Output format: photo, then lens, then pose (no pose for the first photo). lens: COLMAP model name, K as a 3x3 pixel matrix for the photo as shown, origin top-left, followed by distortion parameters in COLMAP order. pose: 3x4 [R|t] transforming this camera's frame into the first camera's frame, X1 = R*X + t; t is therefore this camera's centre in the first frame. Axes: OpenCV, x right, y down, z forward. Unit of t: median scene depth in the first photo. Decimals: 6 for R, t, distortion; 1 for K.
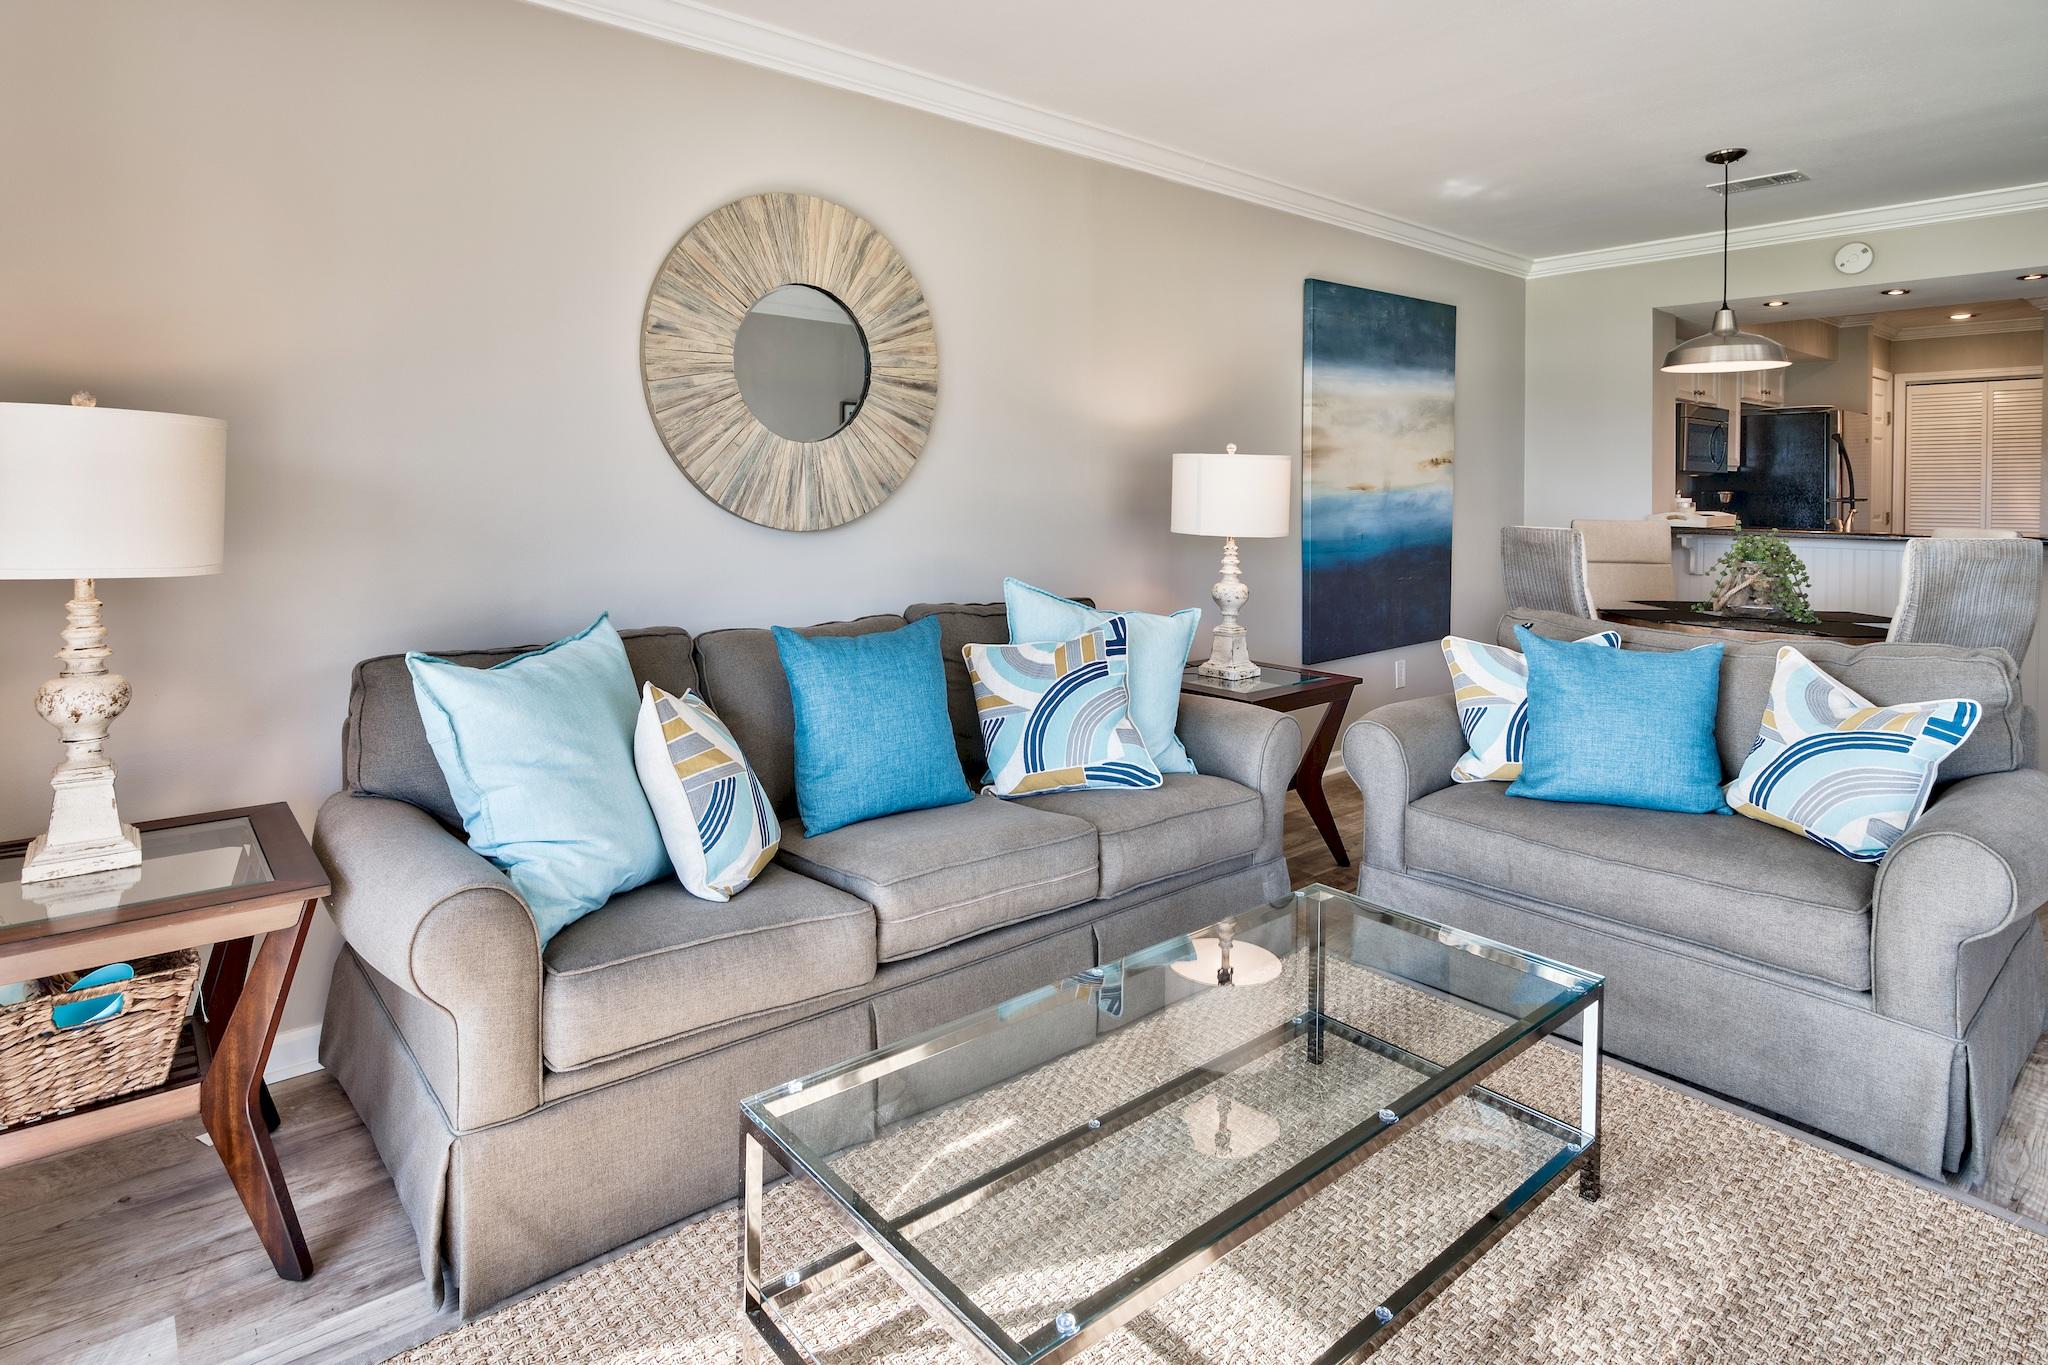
lens RADIAL K [[1052.4, 0, 1070.8], [0, 1052.4, 496.7], [0, 0, 1]] dist [0.000626, -0.000749]
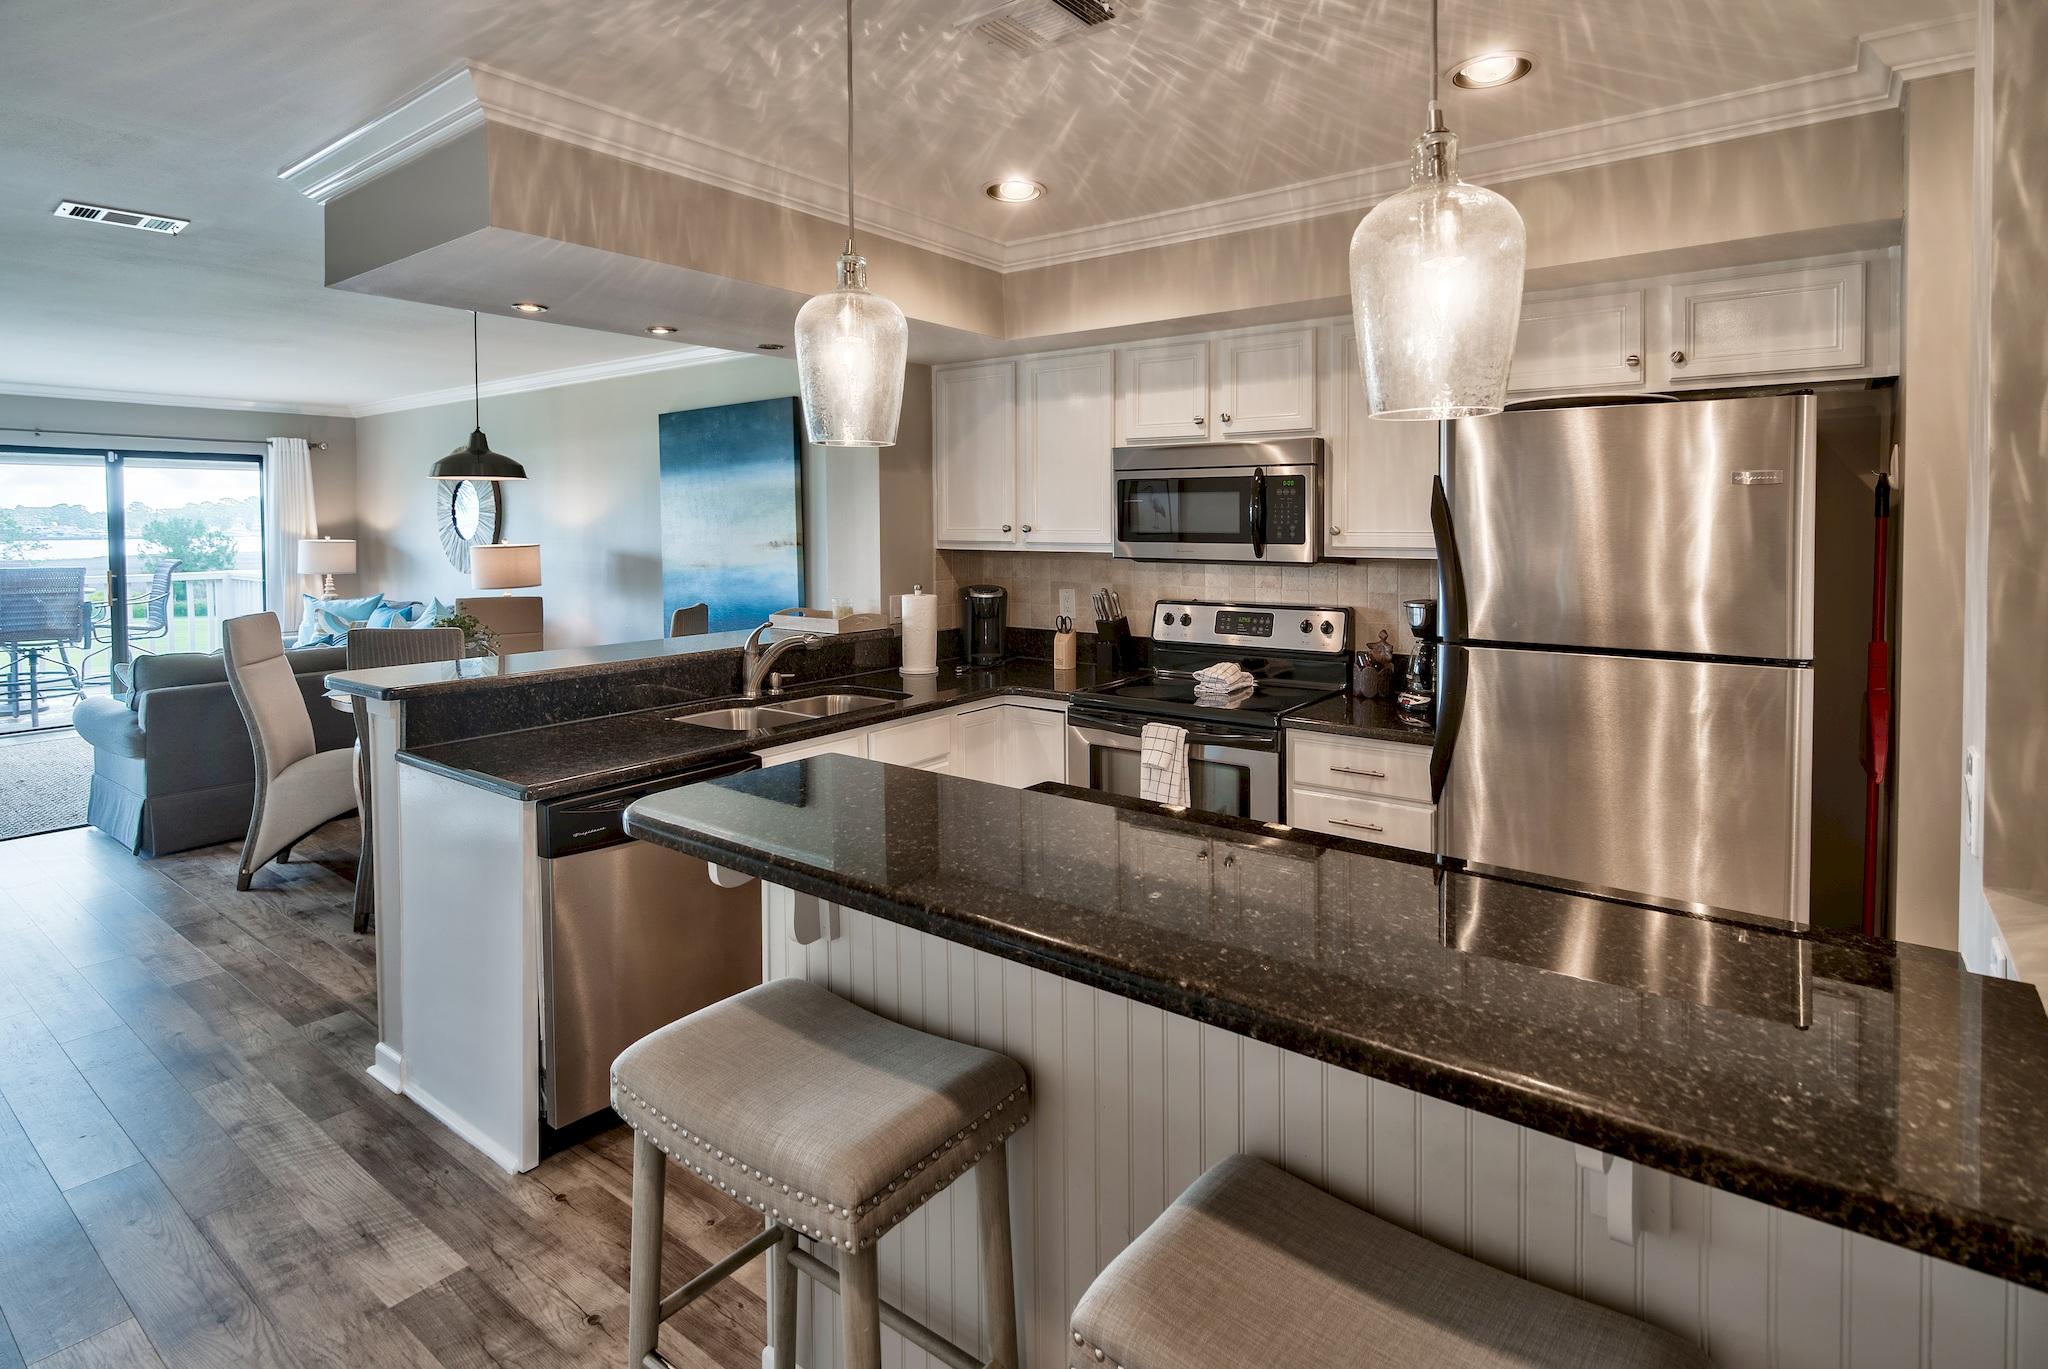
lens RADIAL K [[1052.1, 0, 1022.4], [0, 1052.1, 557.0], [0, 0, 1]] dist [-0.001110, 0.000062]
pose [[0.206542, 0.028500, -0.978023, 2.677327], [-0.007513, 0.999592, 0.027542, -0.094608], [0.978409, 0.001659, 0.206672, 1.864494]]
